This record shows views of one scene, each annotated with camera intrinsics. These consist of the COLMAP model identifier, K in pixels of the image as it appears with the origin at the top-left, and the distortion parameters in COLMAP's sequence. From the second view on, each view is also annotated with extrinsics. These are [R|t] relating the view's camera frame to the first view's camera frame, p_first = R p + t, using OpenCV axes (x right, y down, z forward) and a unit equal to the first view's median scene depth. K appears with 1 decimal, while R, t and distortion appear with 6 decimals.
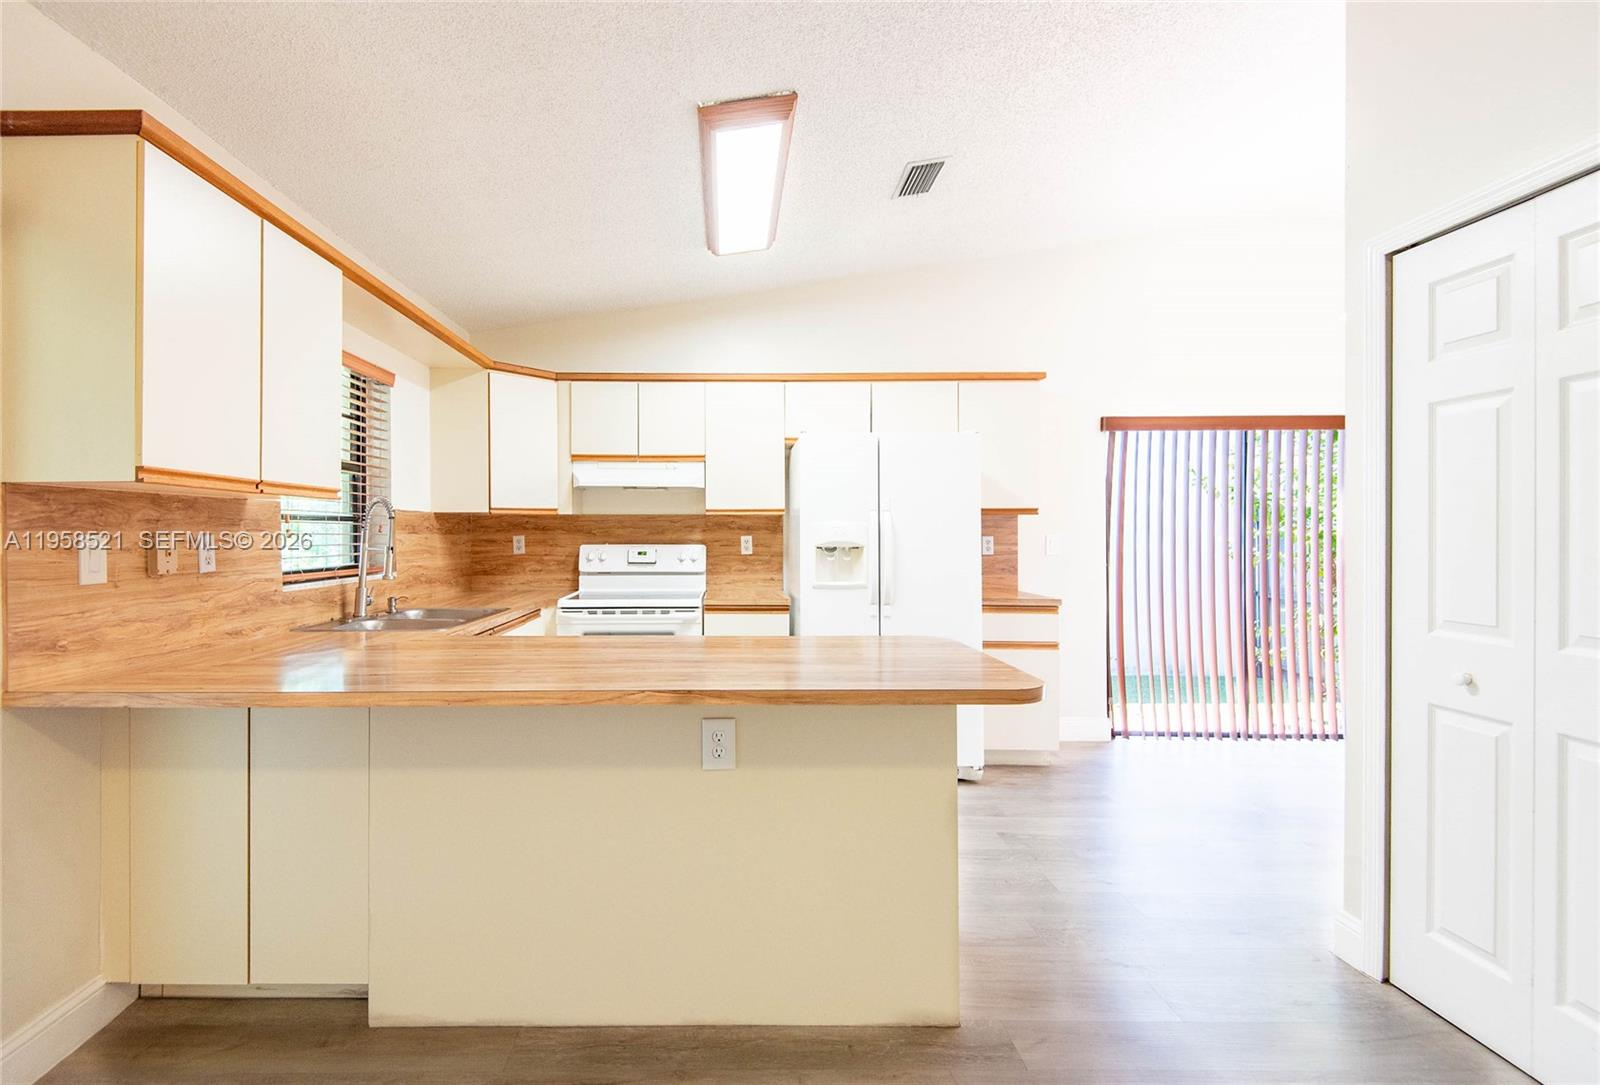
lens RADIAL K [[772.9, 0, 751.5], [0, 772.9, 528.7], [0, 0, 1]] dist [0.023407, -0.010528]
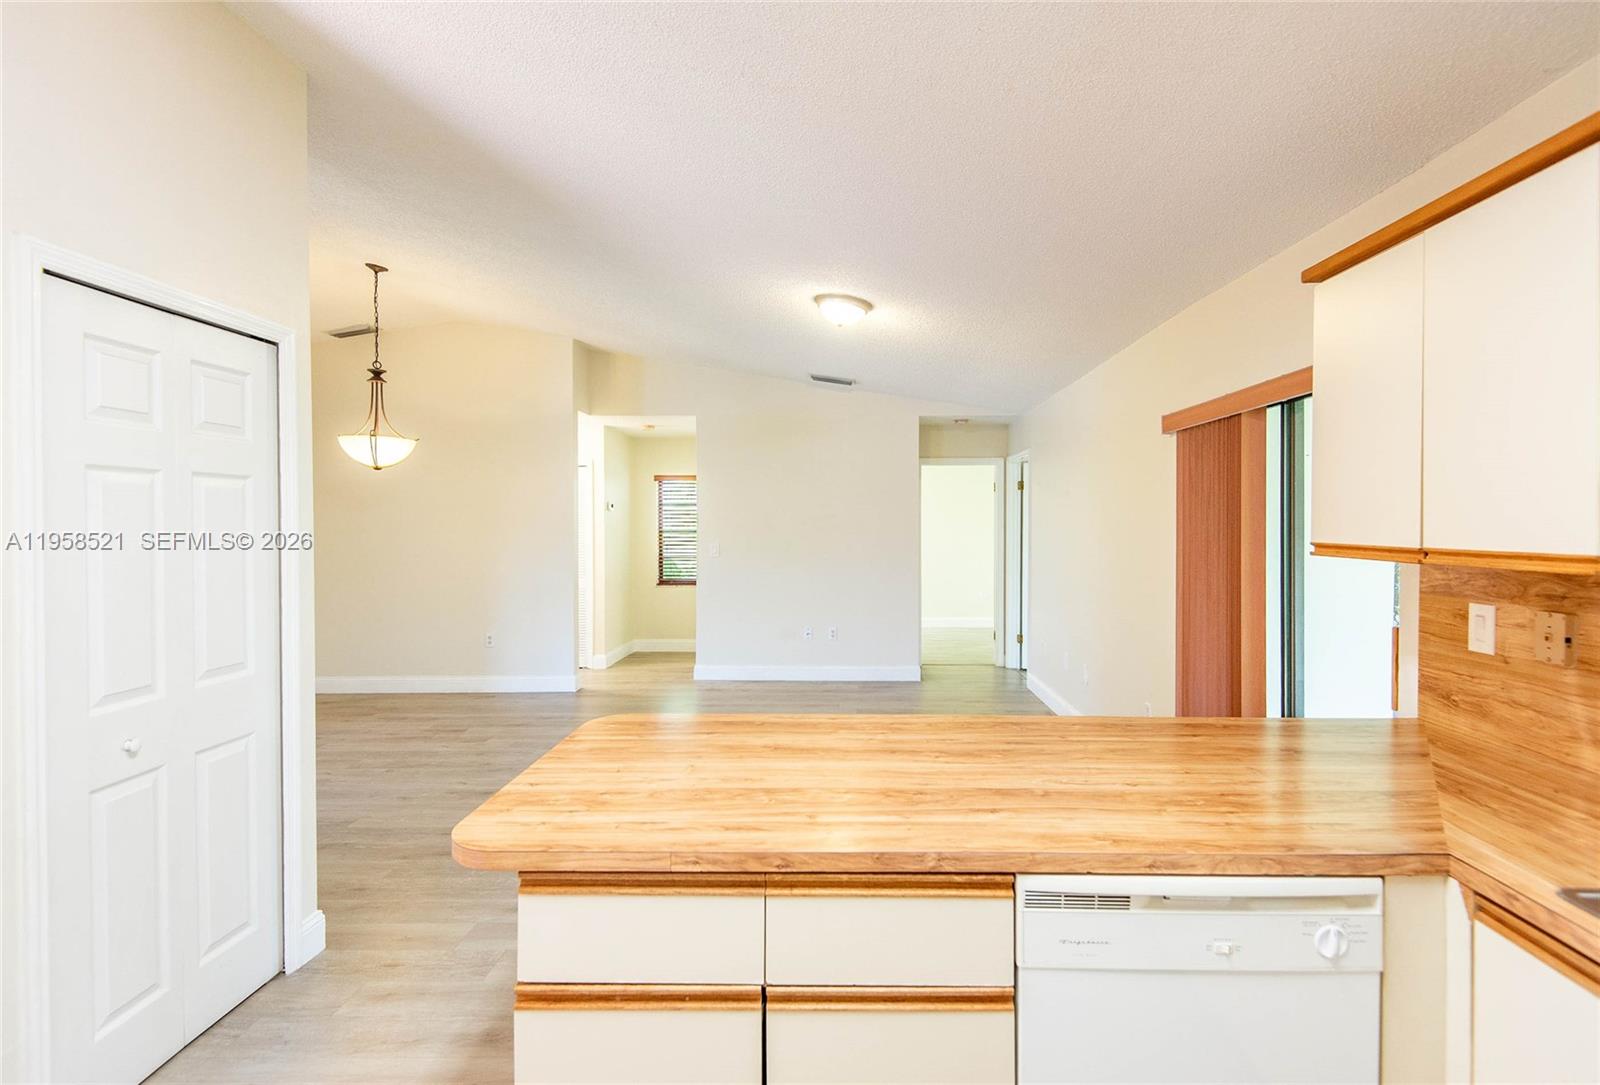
lens RADIAL K [[772.9, 0, 836.1], [0, 772.9, 525.8], [0, 0, 1]] dist [0.023407, -0.010528]
pose [[-0.999247, 0.000031, 0.038809, -0.017413], [0.000071, 0.999999, 0.001029, -0.041732], [-0.038809, 0.001031, -0.999246, 0.892177]]
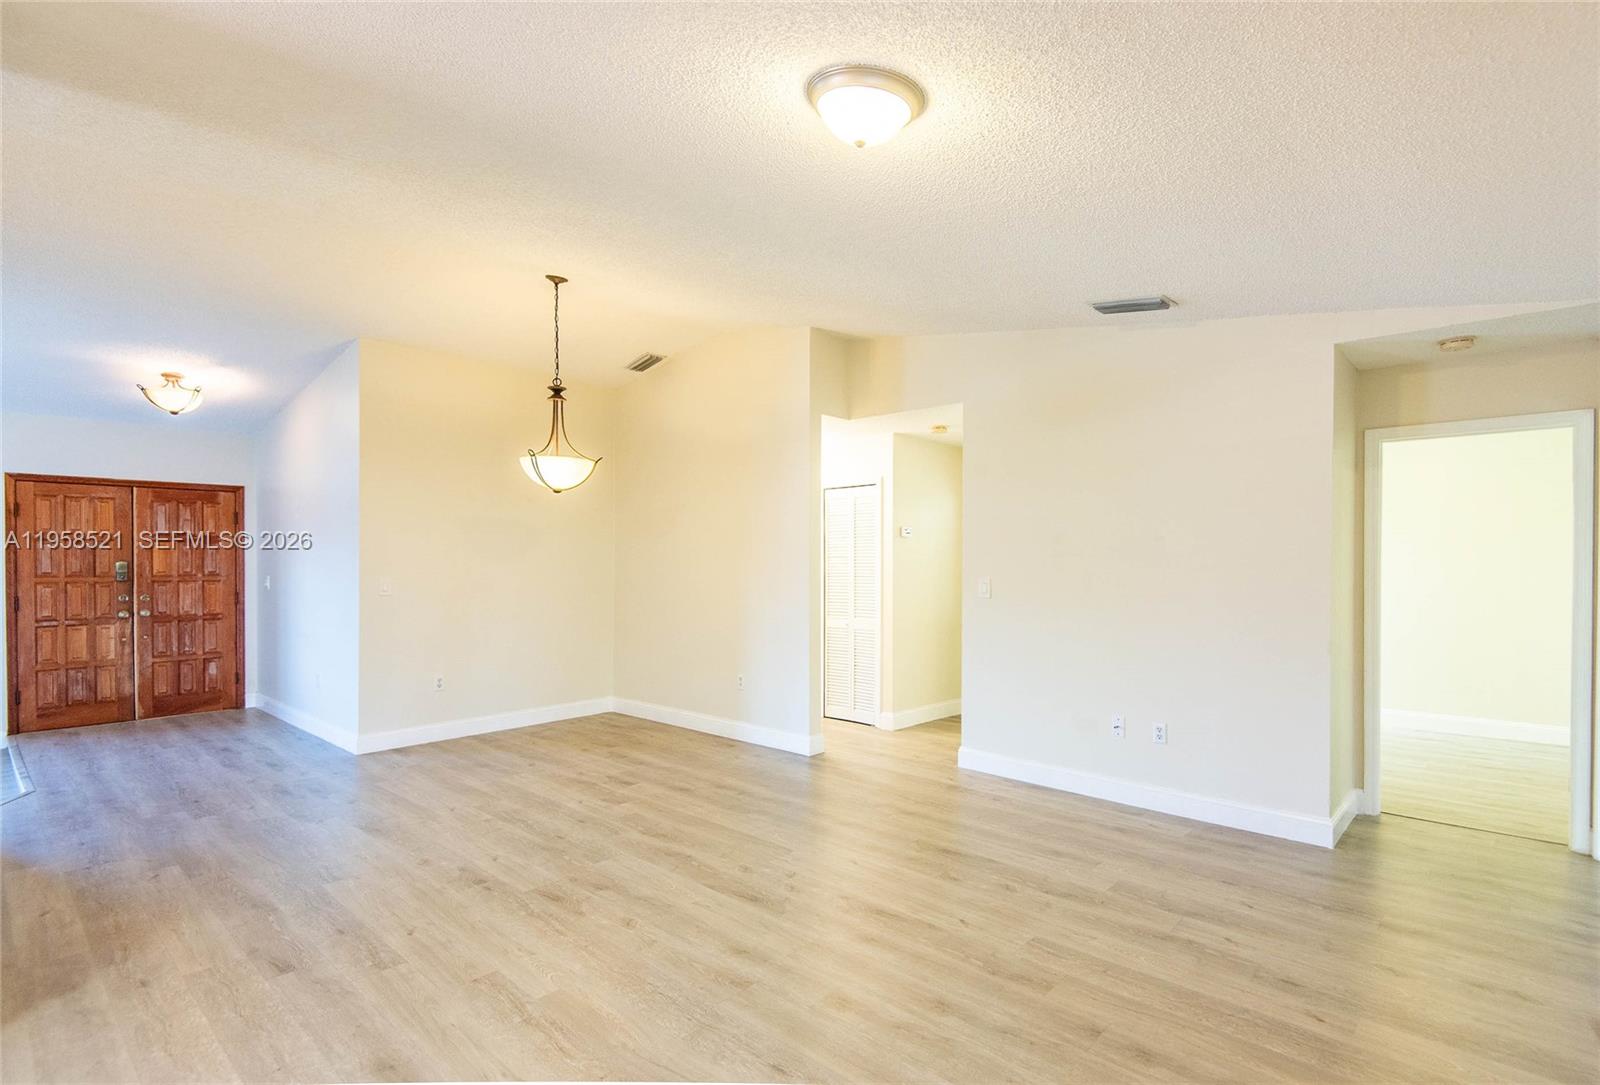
lens RADIAL K [[772.9, 0, 822.0], [0, 772.9, 559.3], [0, 0, 1]] dist [0.023407, -0.010528]
pose [[-0.723772, -0.002345, 0.690035, -0.318528], [-0.005588, 0.999981, -0.002462, -0.029474], [-0.690016, -0.005638, -0.723772, 0.285597]]
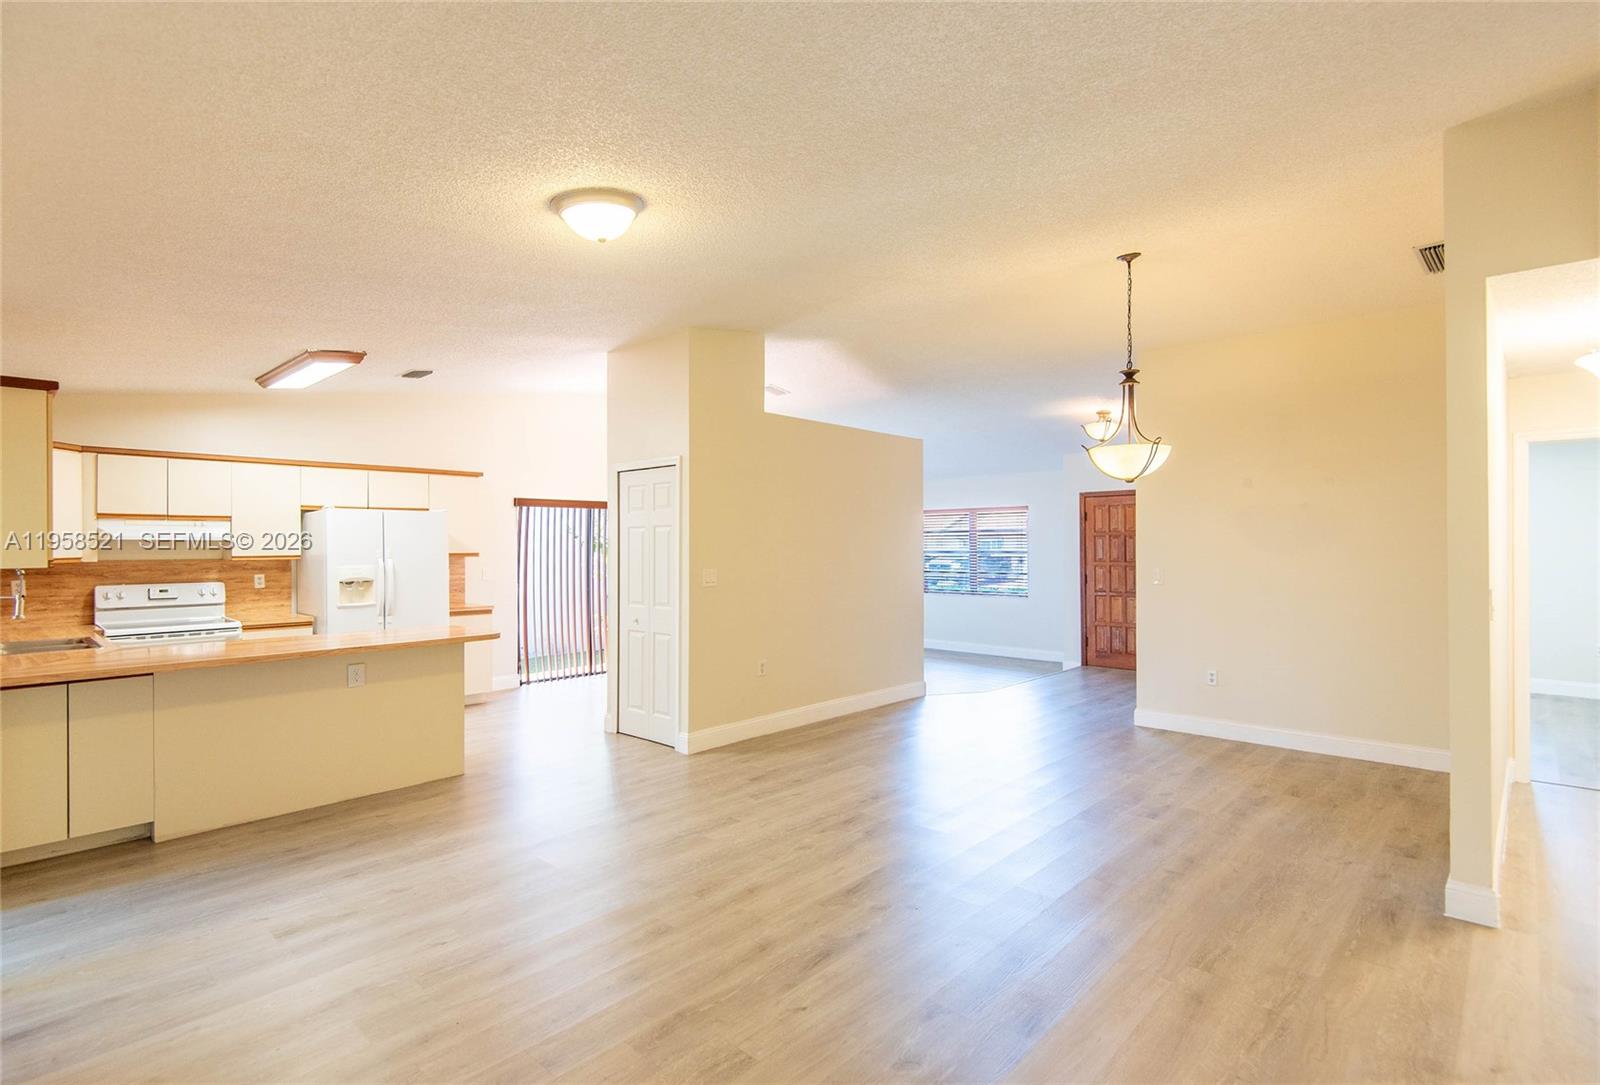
lens RADIAL K [[772.9, 0, 803.3], [0, 772.9, 538.6], [0, 0, 1]] dist [0.023407, -0.010528]
pose [[0.701346, 0.002255, 0.712818, -0.331090], [0.003309, 0.999974, -0.006419, -0.043791], [-0.712814, 0.006861, 0.701320, -0.671491]]
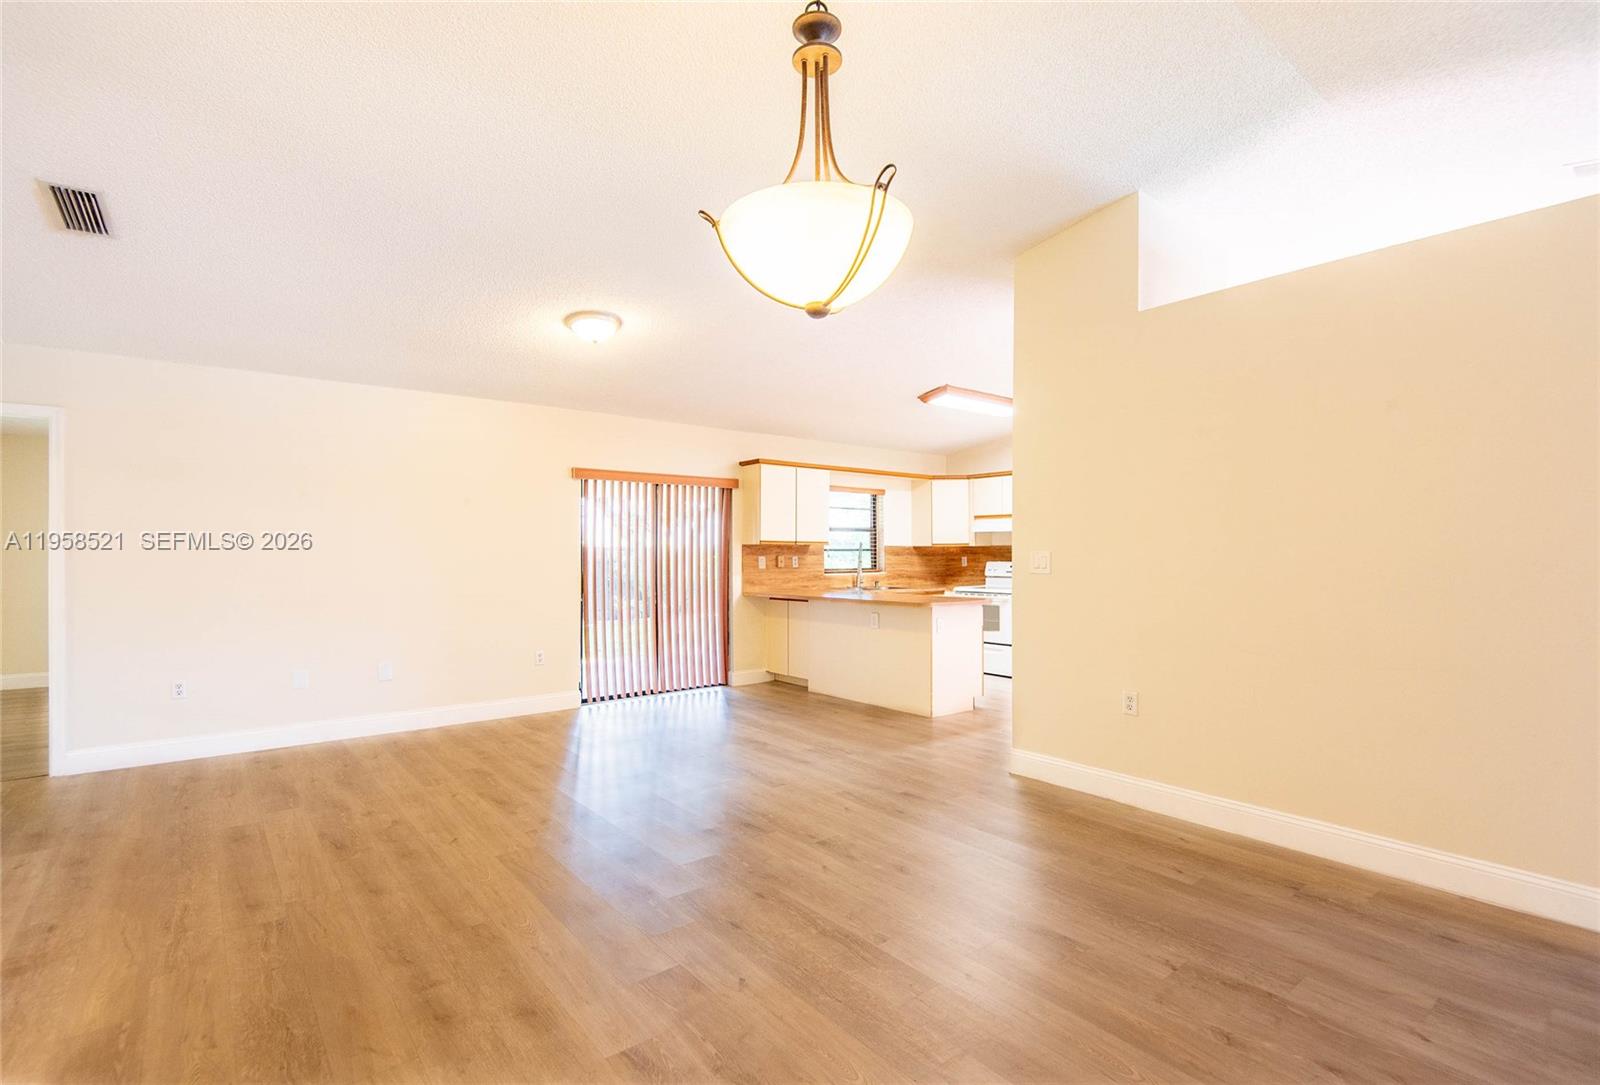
lens RADIAL K [[747.0, 0, 826.5], [0, 747.0, 556.3], [0, 0, 1]] dist [0.002442, -0.000887]
pose [[0.624245, -0.000058, -0.781229, 1.025415], [0.006173, 0.999969, 0.004859, -0.004037], [0.781204, -0.007856, 0.624226, -0.492915]]
